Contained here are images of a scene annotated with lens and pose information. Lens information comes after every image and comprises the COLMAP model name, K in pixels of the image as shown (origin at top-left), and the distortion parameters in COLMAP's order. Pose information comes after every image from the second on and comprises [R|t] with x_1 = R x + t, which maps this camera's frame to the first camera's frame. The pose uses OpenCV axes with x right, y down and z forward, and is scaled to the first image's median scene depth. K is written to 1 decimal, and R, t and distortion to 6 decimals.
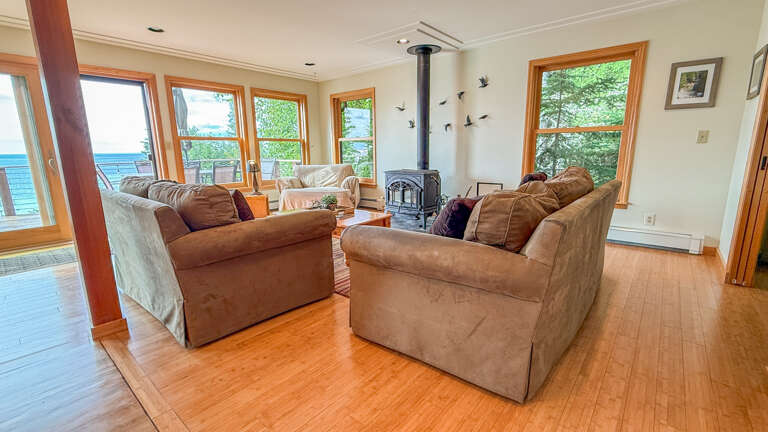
lens RADIAL K [[330.5, 0, 388.3], [0, 330.5, 219.1], [0, 0, 1]] dist [-0.000732, -0.000270]
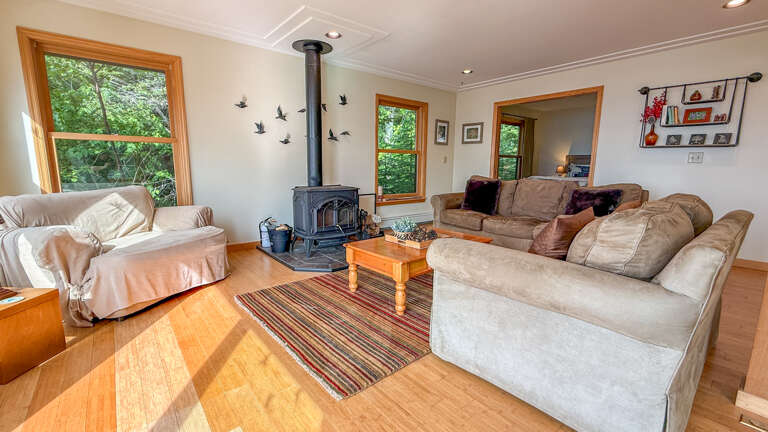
lens RADIAL K [[330.5, 0, 382.8], [0, 330.5, 216.2], [0, 0, 1]] dist [-0.000732, -0.000270]
pose [[0.183569, -0.142785, 0.972582, -0.700615], [0.183997, 0.976899, 0.108690, -0.134924], [-0.965633, 0.159000, 0.205600, 0.668101]]
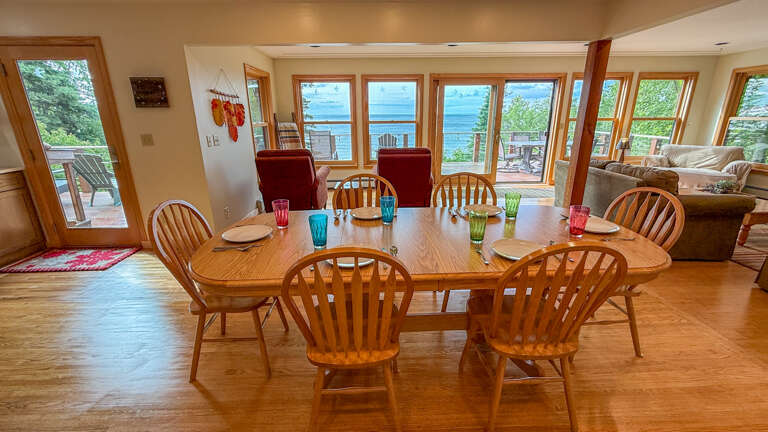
lens RADIAL K [[330.5, 0, 386.8], [0, 330.5, 217.2], [0, 0, 1]] dist [-0.000732, -0.000270]
pose [[0.662897, 0.223976, -0.714425, -0.087659], [-0.149329, 0.974586, 0.166979, 0.022935], [0.733668, -0.004006, 0.679496, -0.445039]]
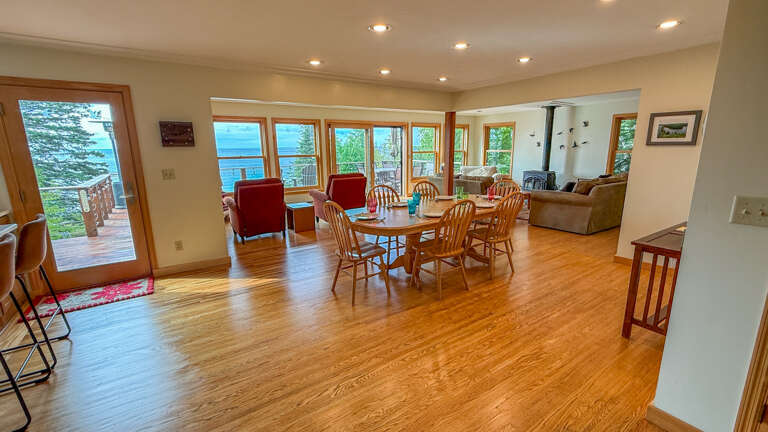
lens RADIAL K [[330.5, 0, 384.6], [0, 330.5, 219.7], [0, 0, 1]] dist [-0.000732, -0.000270]
pose [[0.963213, 0.057634, -0.262487, -0.253924], [-0.052977, 0.998288, 0.024794, 0.119728], [0.263466, -0.009976, 0.964617, -0.985446]]
